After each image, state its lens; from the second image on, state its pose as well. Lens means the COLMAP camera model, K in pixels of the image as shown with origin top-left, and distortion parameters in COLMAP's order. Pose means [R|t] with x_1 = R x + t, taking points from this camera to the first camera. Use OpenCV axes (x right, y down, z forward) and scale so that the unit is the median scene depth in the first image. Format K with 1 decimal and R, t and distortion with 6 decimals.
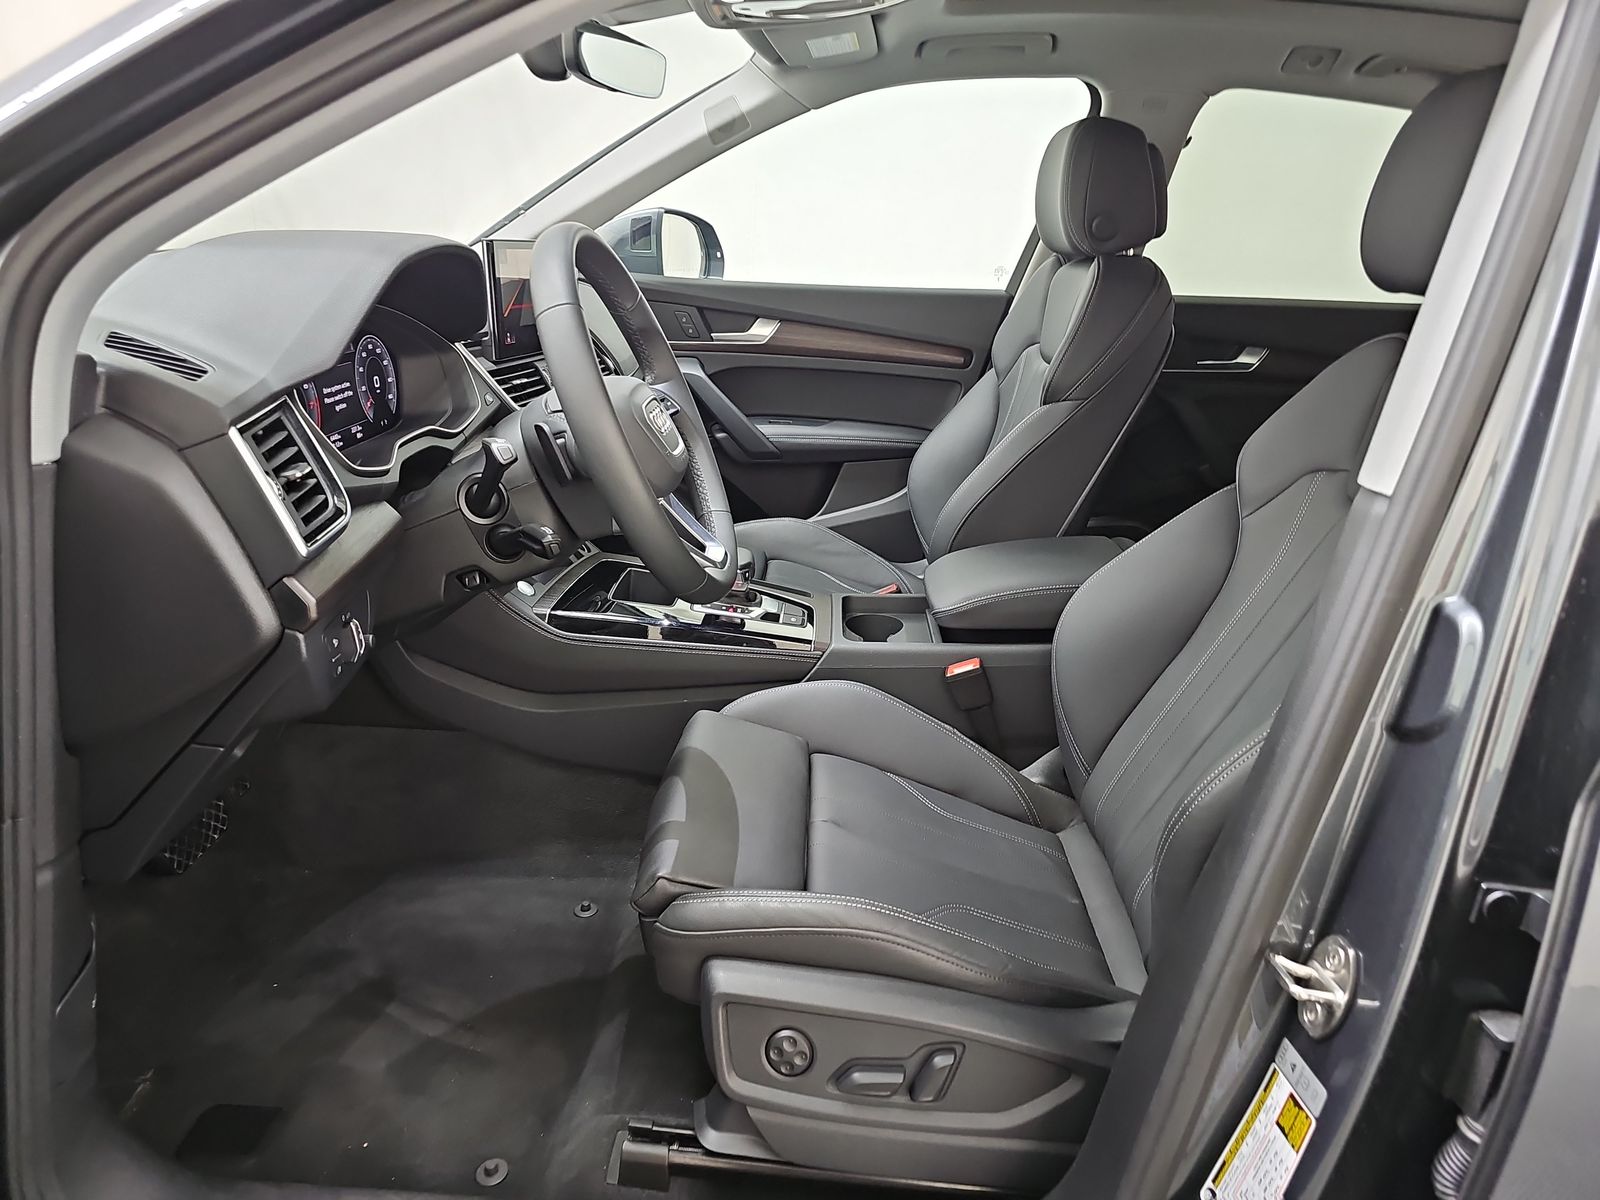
lens RADIAL K [[1041.4, 0, 819.7], [0, 1041.4, 602.2], [0, 0, 1]] dist [0.079676, -0.108538]
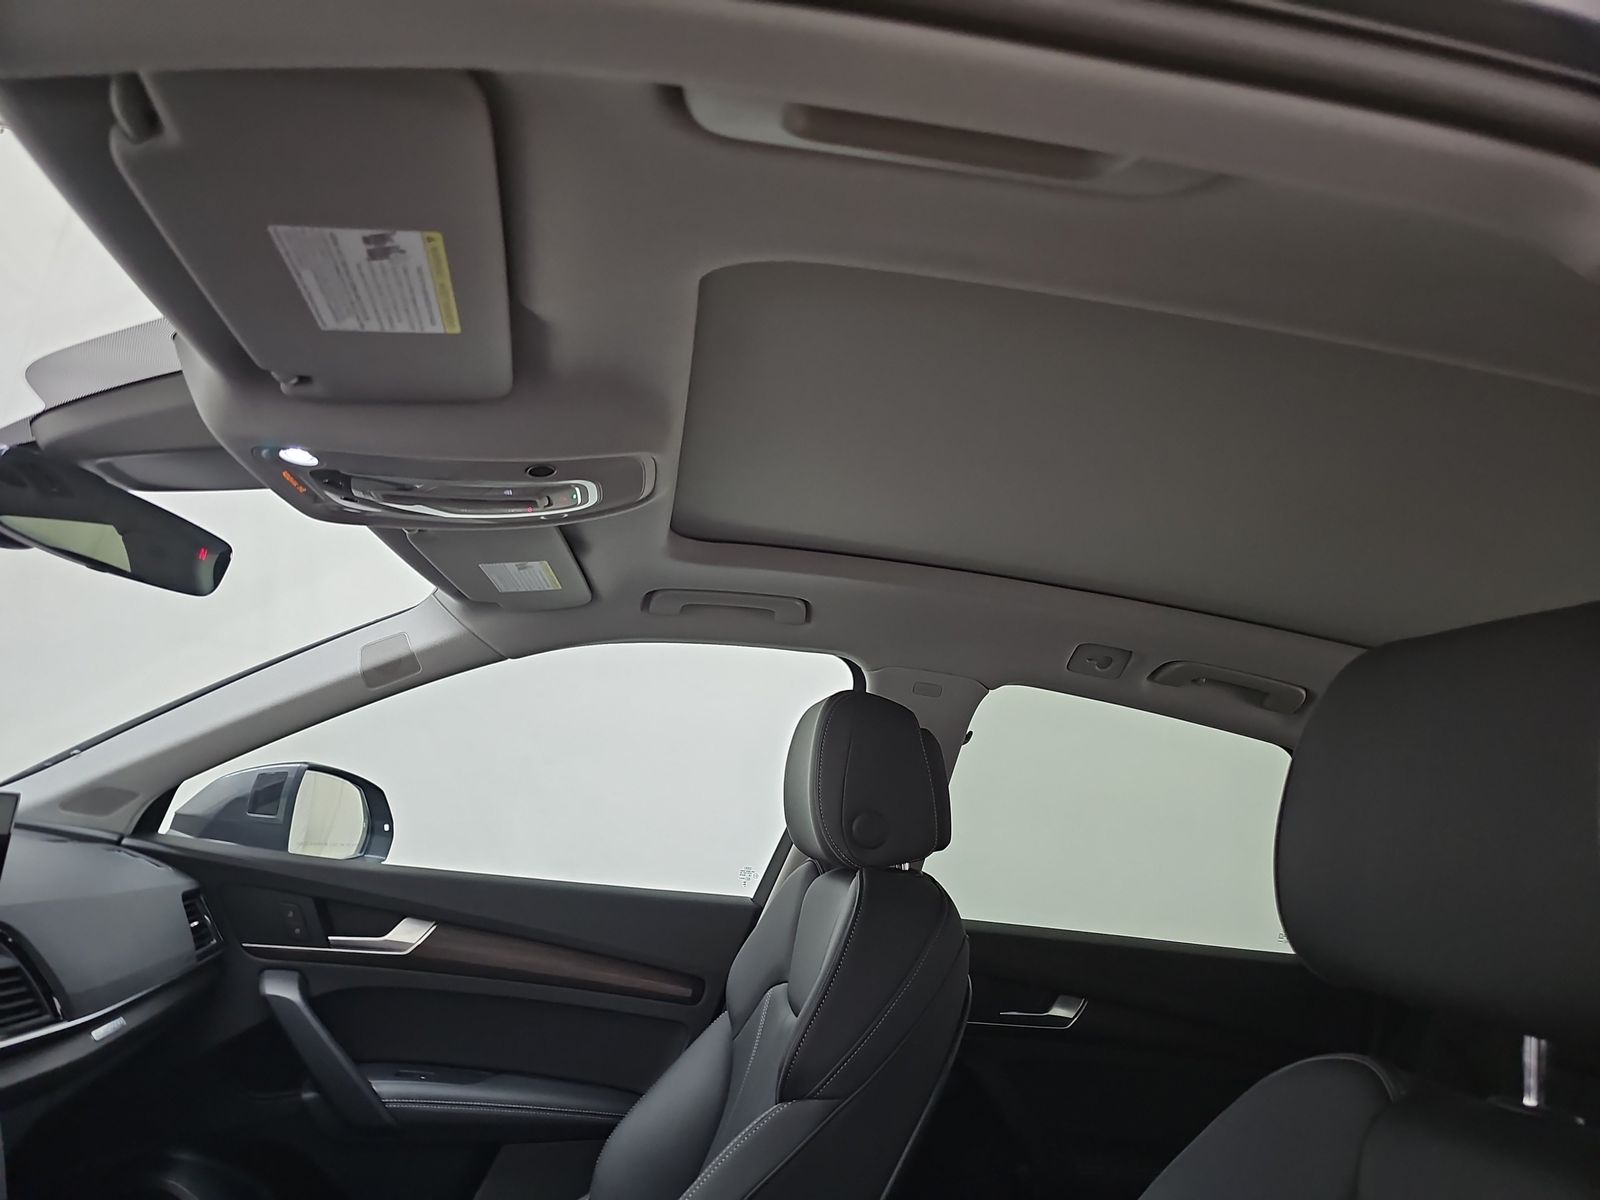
lens RADIAL K [[1041.4, 0, 819.7], [0, 1041.4, 602.2], [0, 0, 1]] dist [0.079676, -0.108538]
pose [[0.980499, 0.108671, 0.163745, 0.086616], [-0.008361, 0.855516, -0.517709, -0.099406], [-0.196346, 0.506244, 0.839741, 0.274014]]
